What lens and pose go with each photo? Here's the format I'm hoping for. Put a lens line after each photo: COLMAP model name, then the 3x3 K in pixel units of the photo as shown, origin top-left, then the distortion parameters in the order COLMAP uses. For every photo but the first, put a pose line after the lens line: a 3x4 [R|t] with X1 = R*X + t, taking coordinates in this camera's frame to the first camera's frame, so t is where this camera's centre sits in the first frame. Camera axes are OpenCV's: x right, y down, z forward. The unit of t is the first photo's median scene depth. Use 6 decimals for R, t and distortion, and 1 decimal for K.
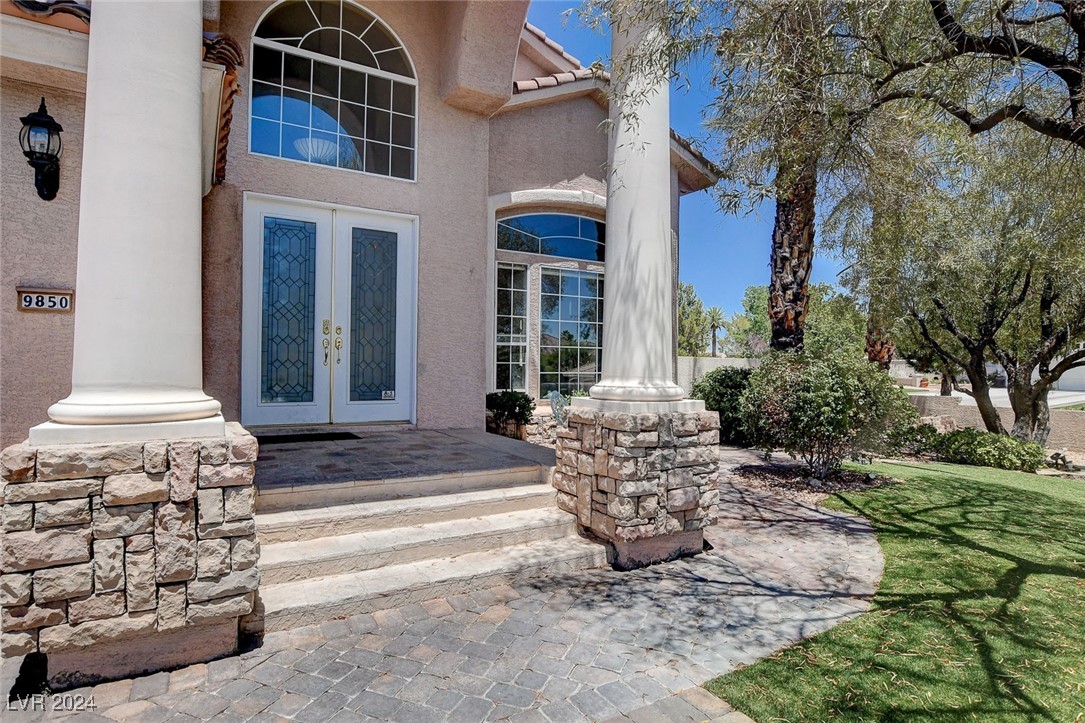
lens RADIAL K [[600.9, 0, 536.8], [0, 600.9, 358.7], [0, 0, 1]] dist [-0.016840, 0.002674]
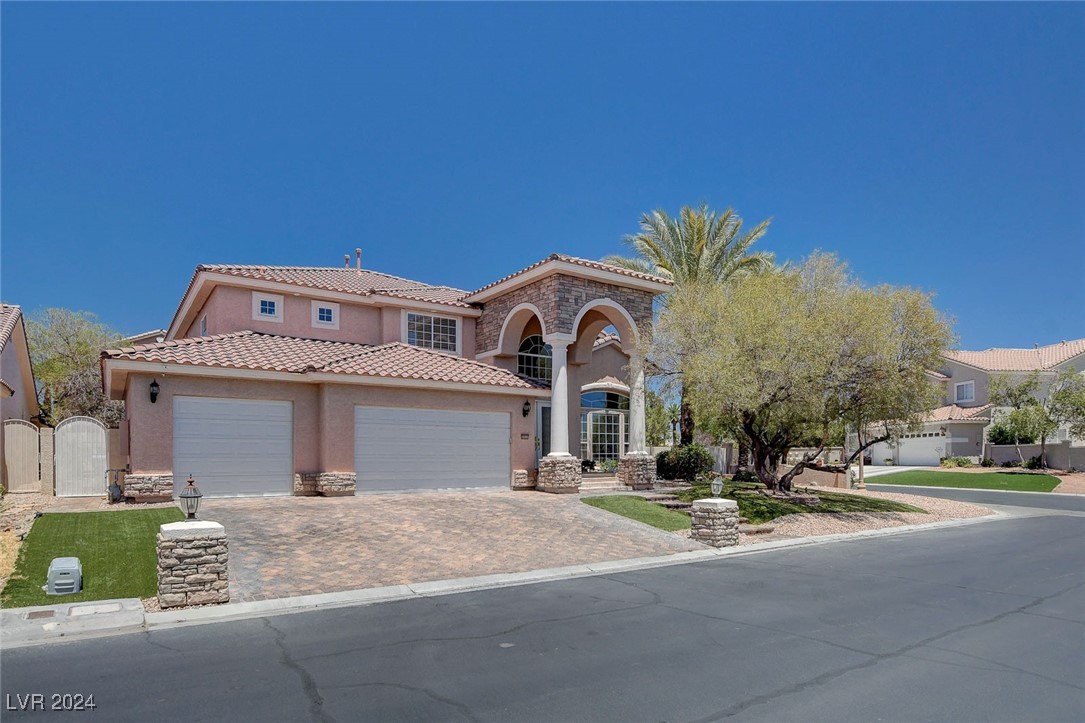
lens RADIAL K [[600.9, 0, 542.4], [0, 600.9, 364.8], [0, 0, 1]] dist [-0.016840, 0.002674]
pose [[0.997698, -0.006258, 0.067526, -0.919613], [0.016106, 0.989109, -0.146298, 0.048598], [-0.065875, 0.147049, 0.986933, -3.830274]]
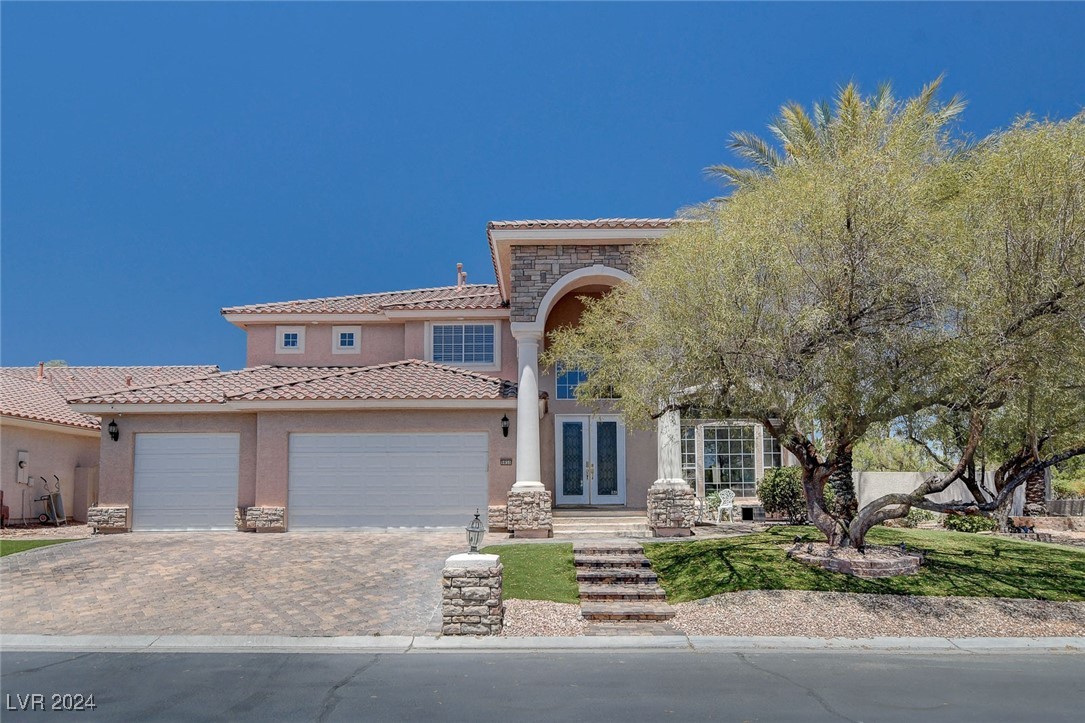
lens RADIAL K [[665.8, 0, 538.2], [0, 665.8, 368.1], [0, 0, 1]] dist [-0.002511, 0.001321]
pose [[0.860123, -0.113303, -0.497344, 1.492175], [0.021390, 0.982172, -0.186763, 0.112494], [0.509638, 0.150001, 0.847212, -2.503350]]
